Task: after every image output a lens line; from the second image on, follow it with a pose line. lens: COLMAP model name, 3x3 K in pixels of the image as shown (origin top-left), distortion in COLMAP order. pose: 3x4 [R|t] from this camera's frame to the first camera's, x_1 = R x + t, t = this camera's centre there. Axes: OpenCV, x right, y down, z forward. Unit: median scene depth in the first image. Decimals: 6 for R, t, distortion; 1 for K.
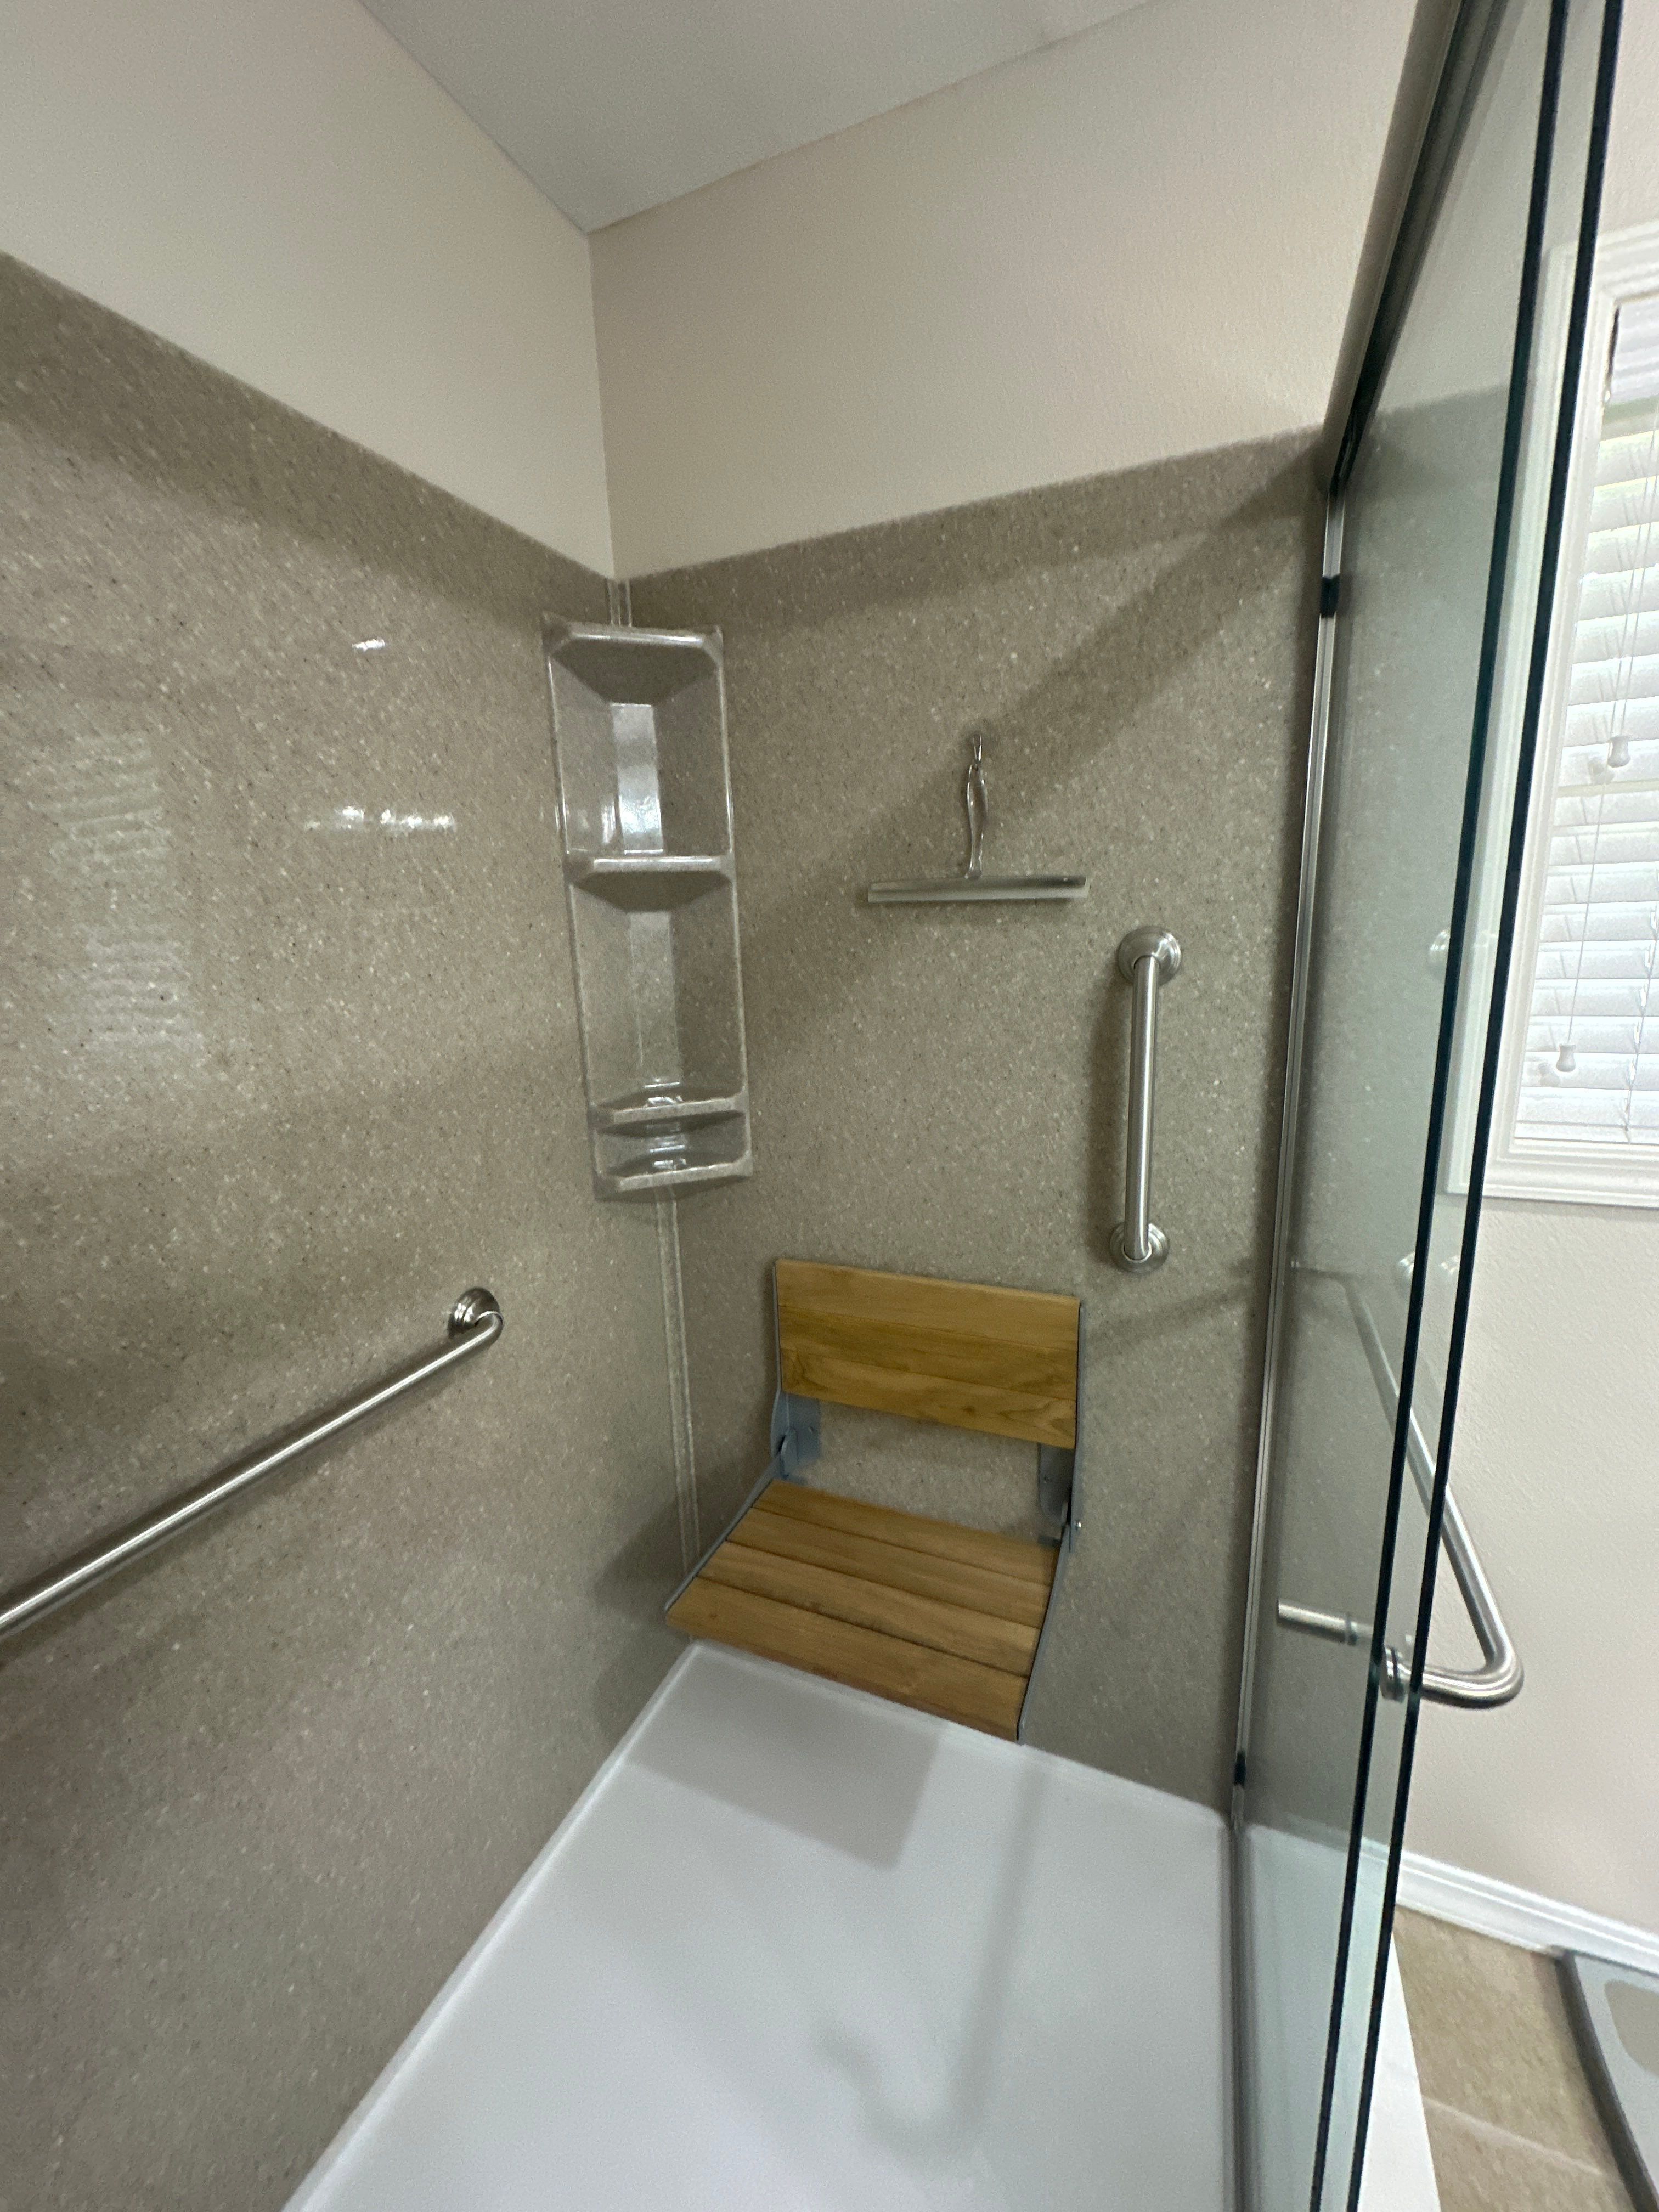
lens RADIAL K [[882.7, 0, 828.2], [0, 882.7, 1102.2], [0, 0, 1]] dist [-0.002433, 0.000826]
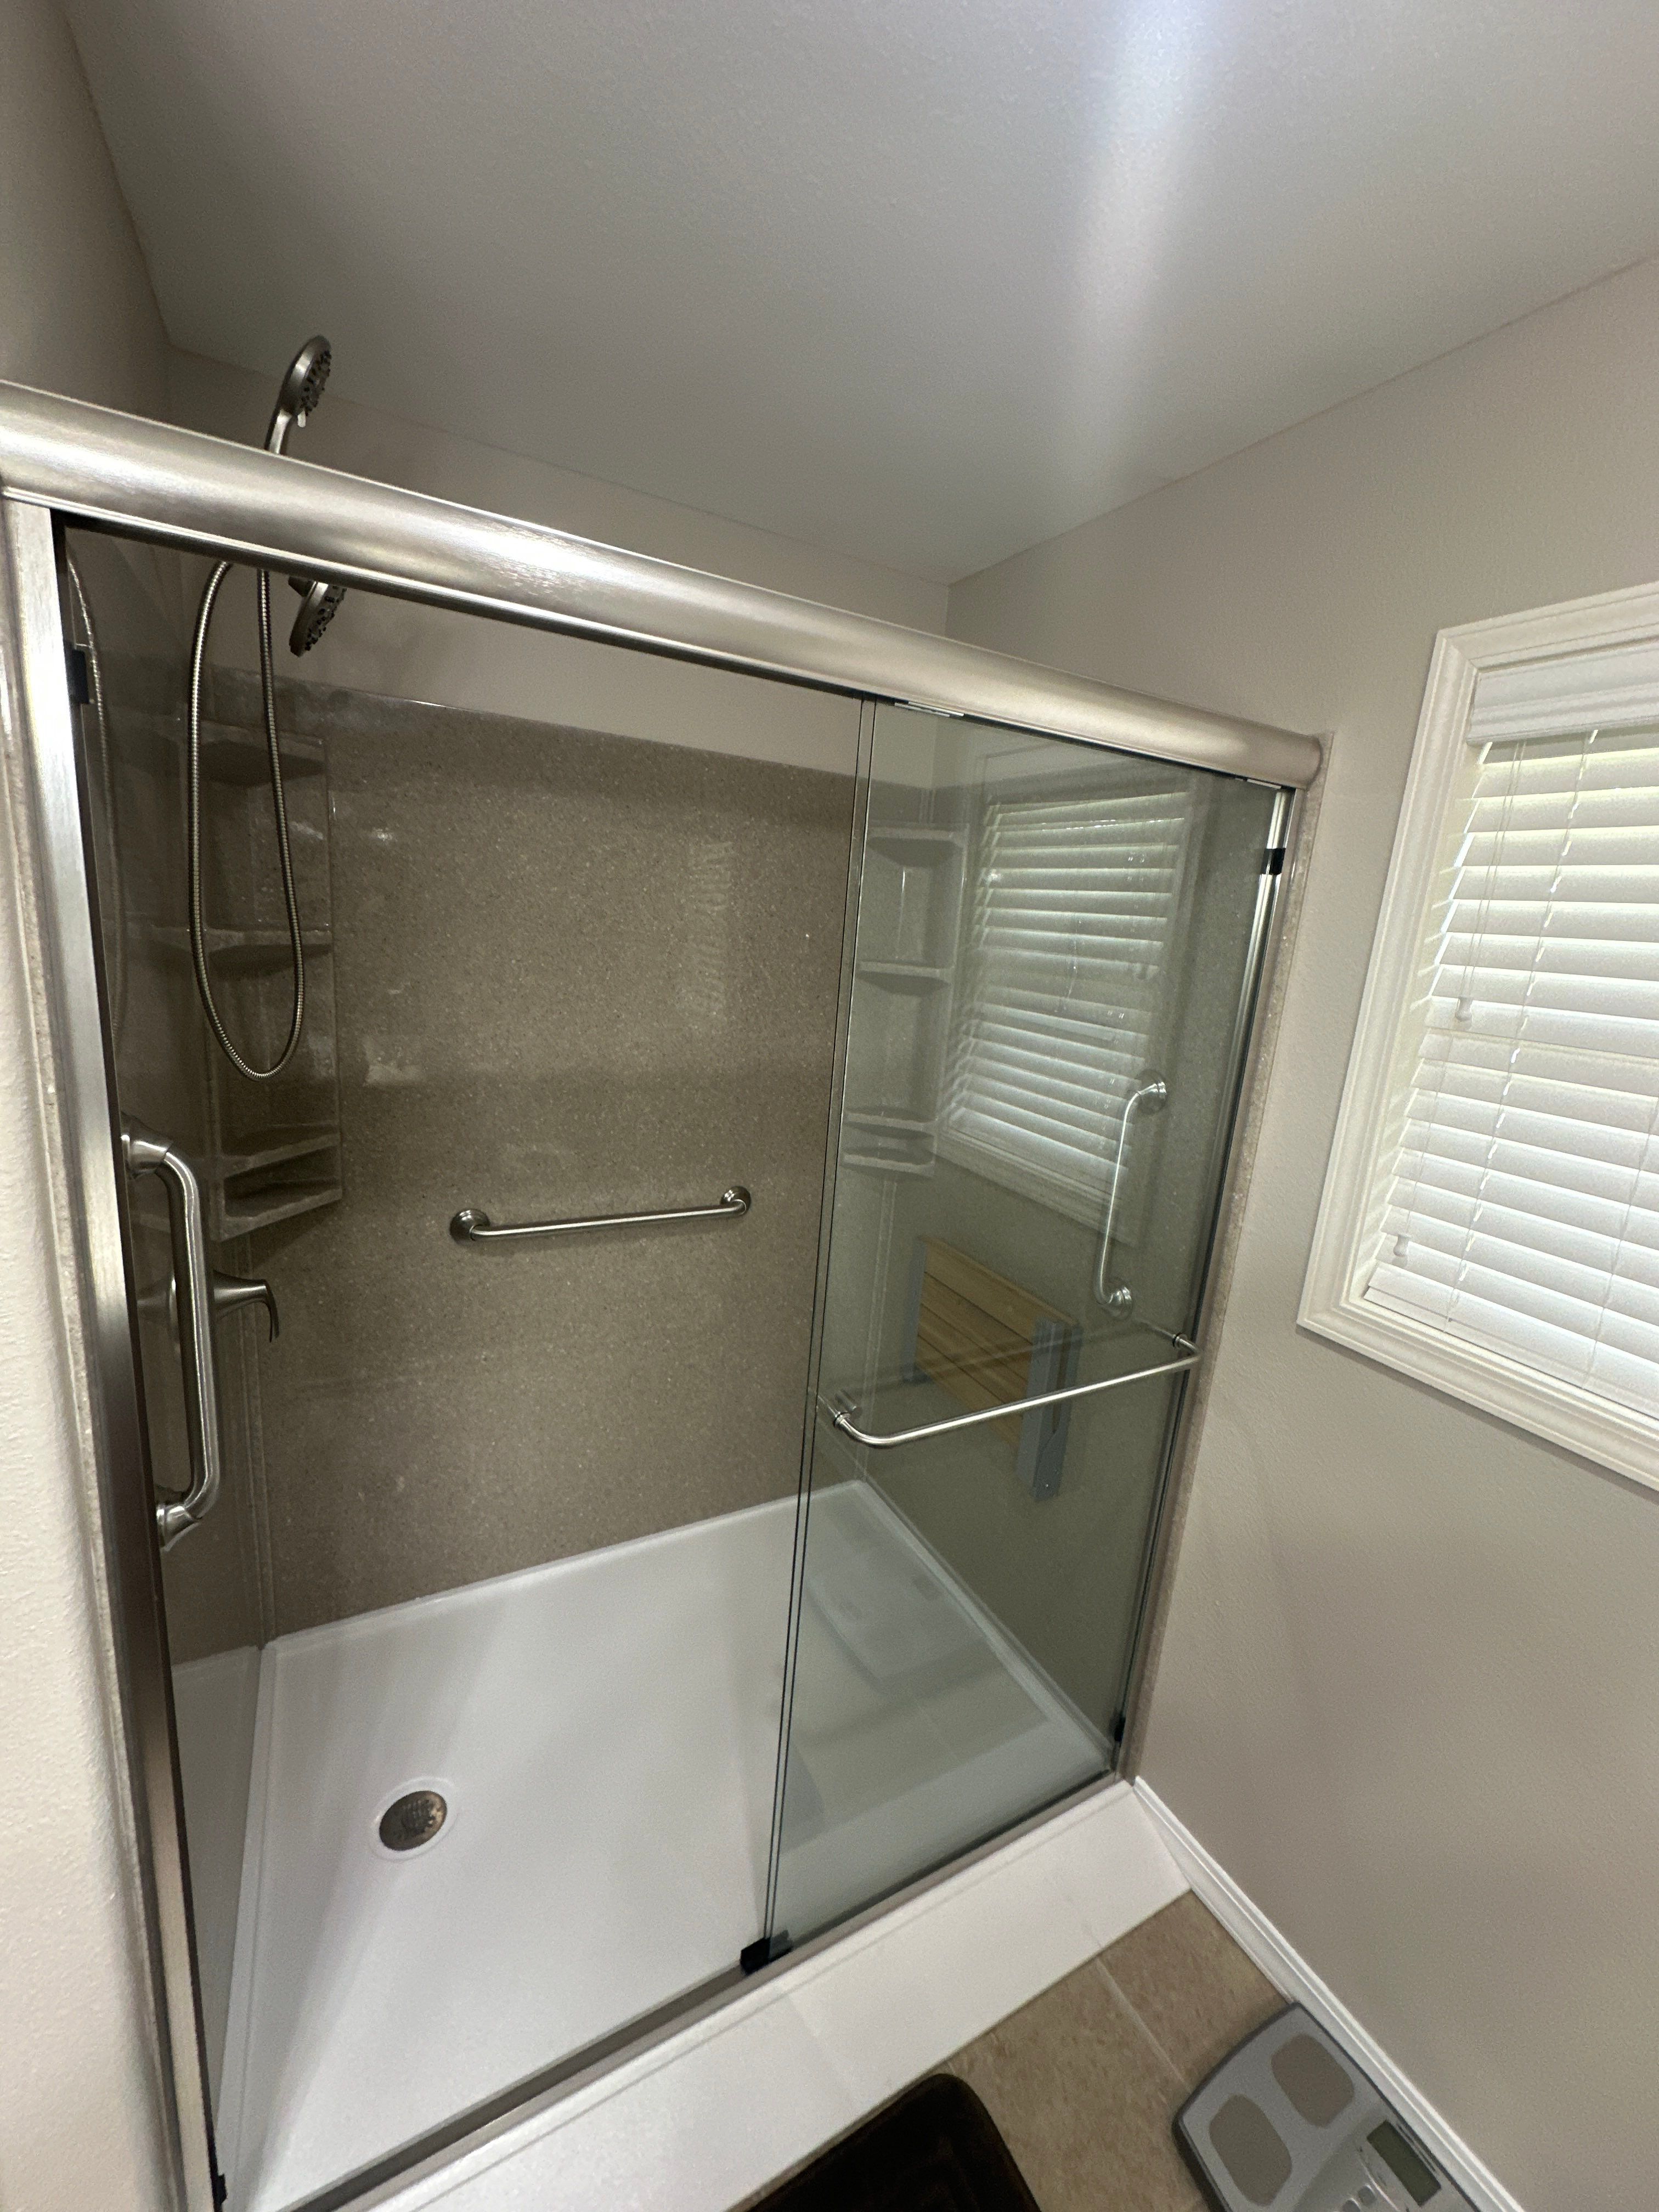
lens RADIAL K [[882.7, 0, 829.1], [0, 882.7, 1104.4], [0, 0, 1]] dist [-0.002433, 0.000826]
pose [[0.782424, 0.225525, -0.580475, 0.759461], [-0.230670, 0.970775, 0.066242, -0.118344], [0.578450, 0.082069, 0.811579, -0.393979]]
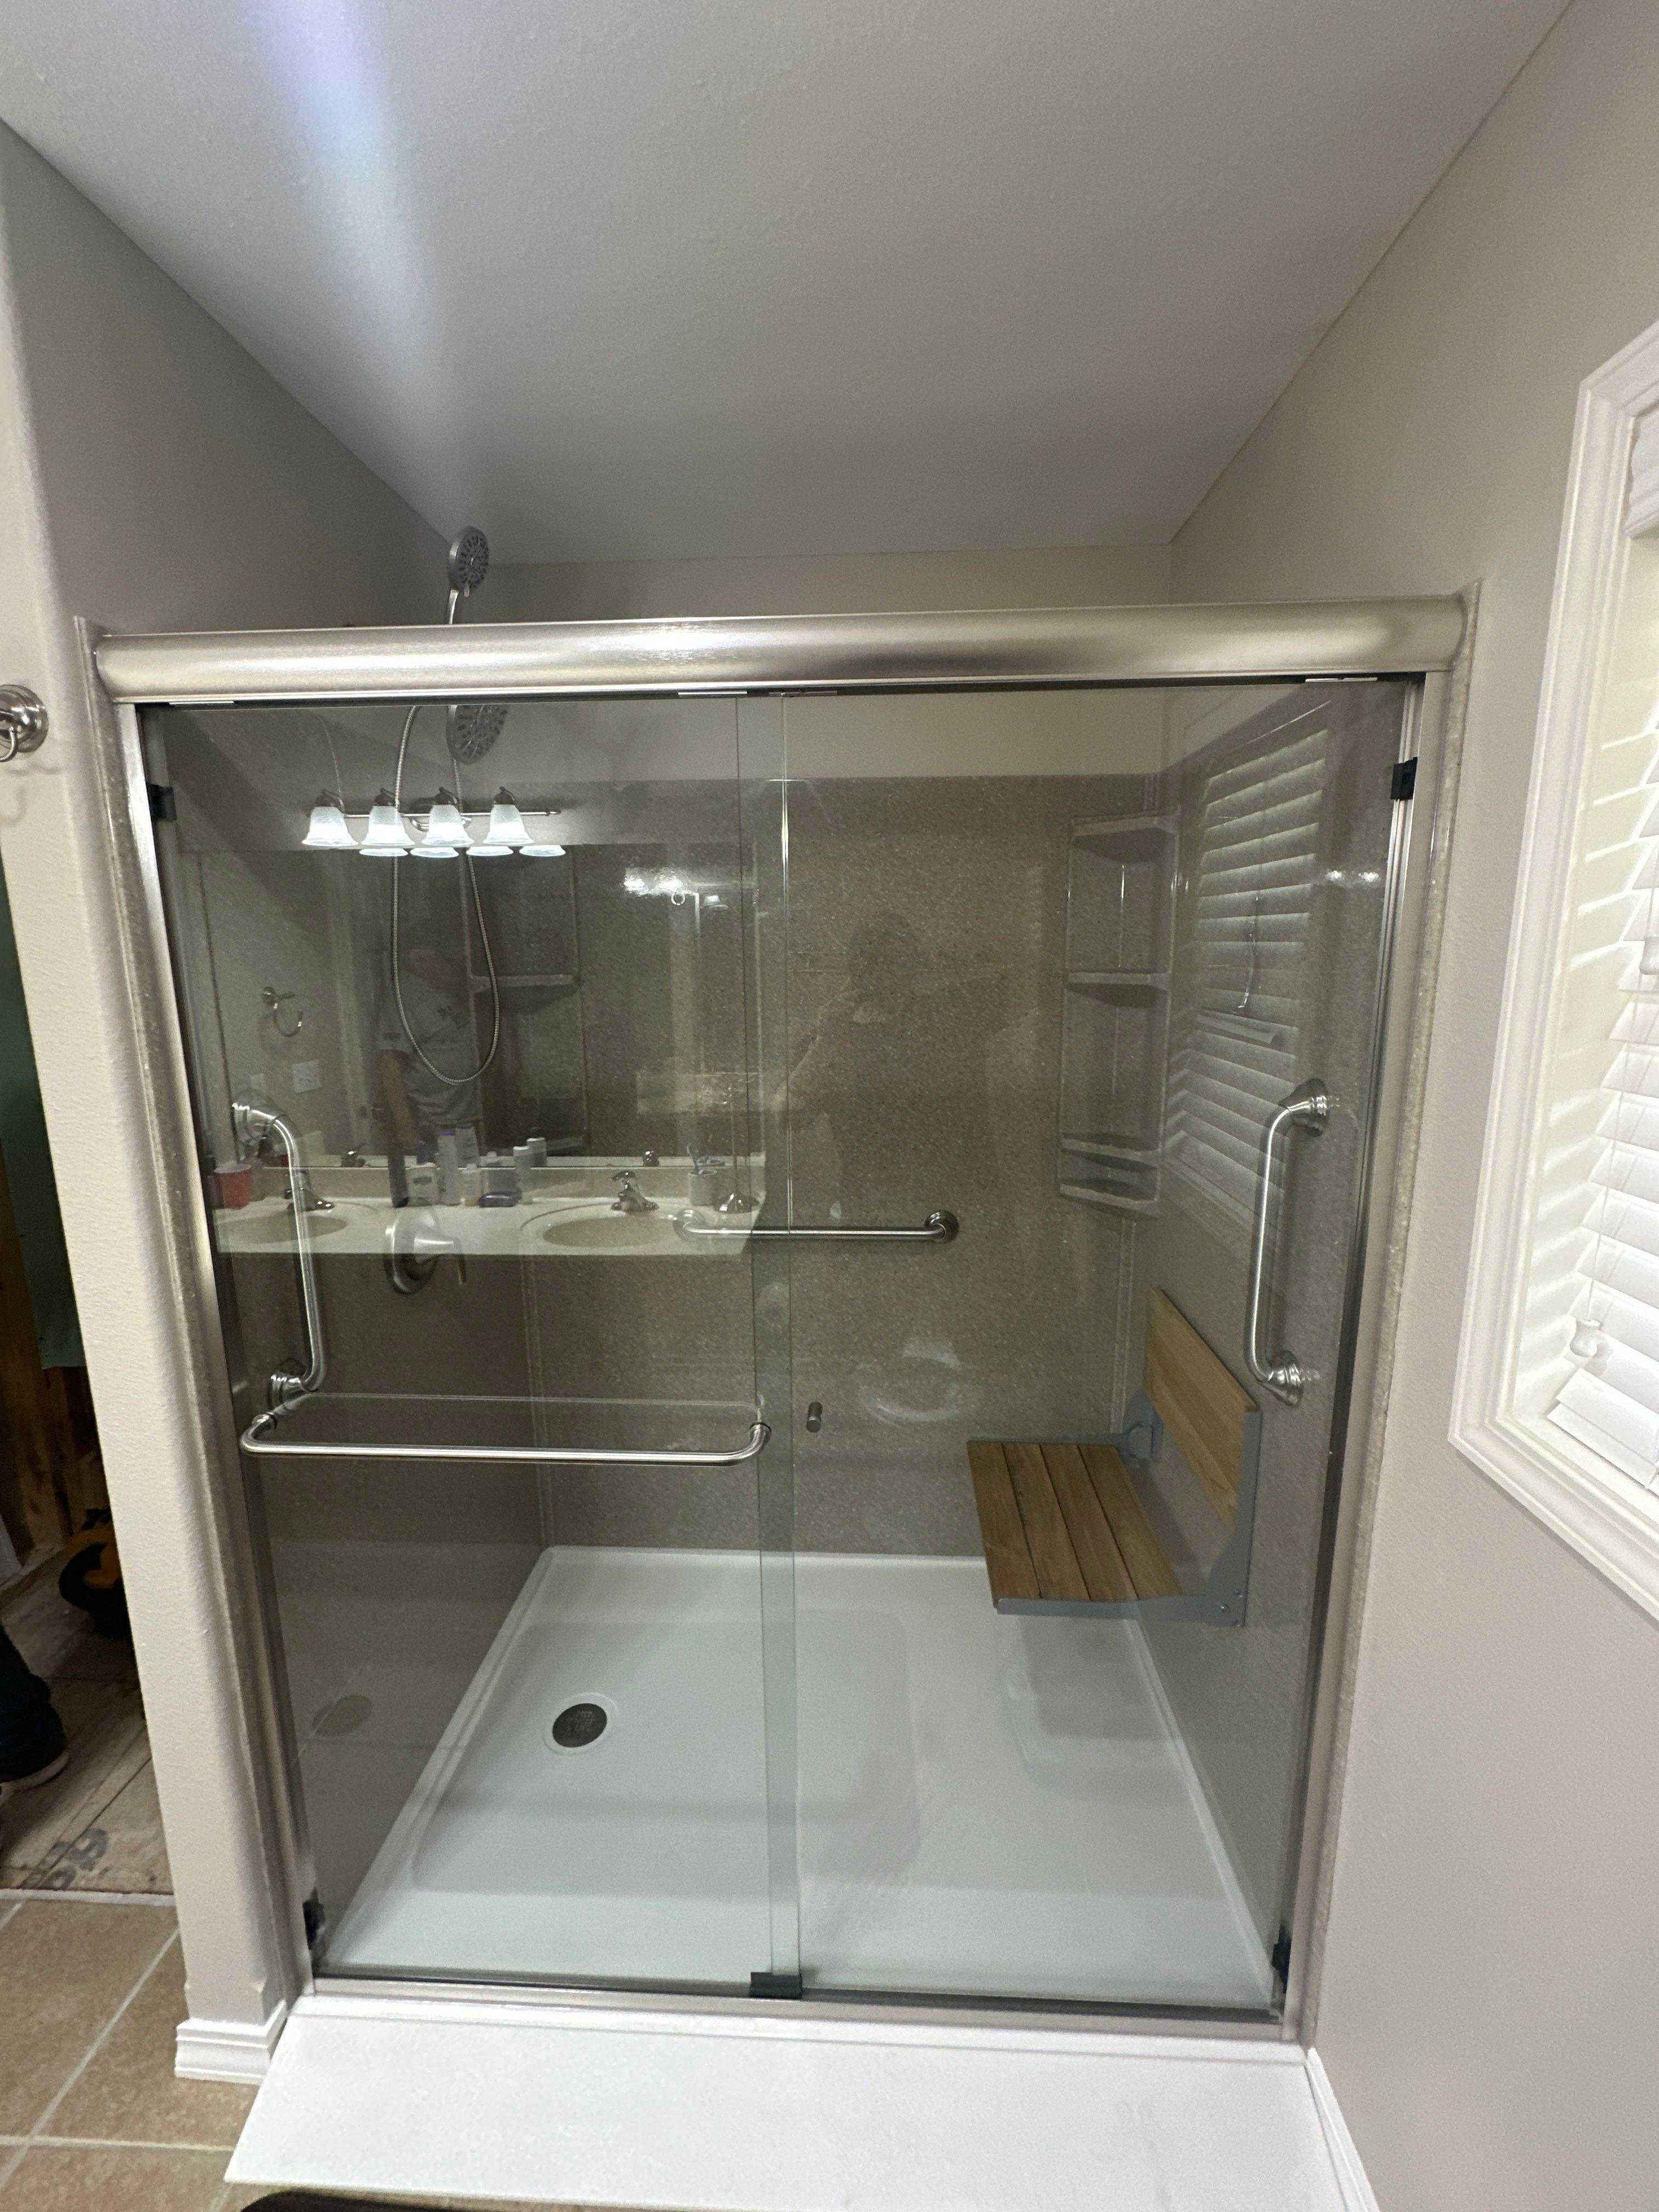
lens RADIAL K [[882.7, 0, 828.2], [0, 882.7, 1102.9], [0, 0, 1]] dist [-0.002433, 0.000826]
pose [[0.350334, 0.196822, -0.915711, 1.092268], [-0.196008, 0.971430, 0.133810, -0.192292], [0.915886, 0.132608, 0.378904, 0.070316]]
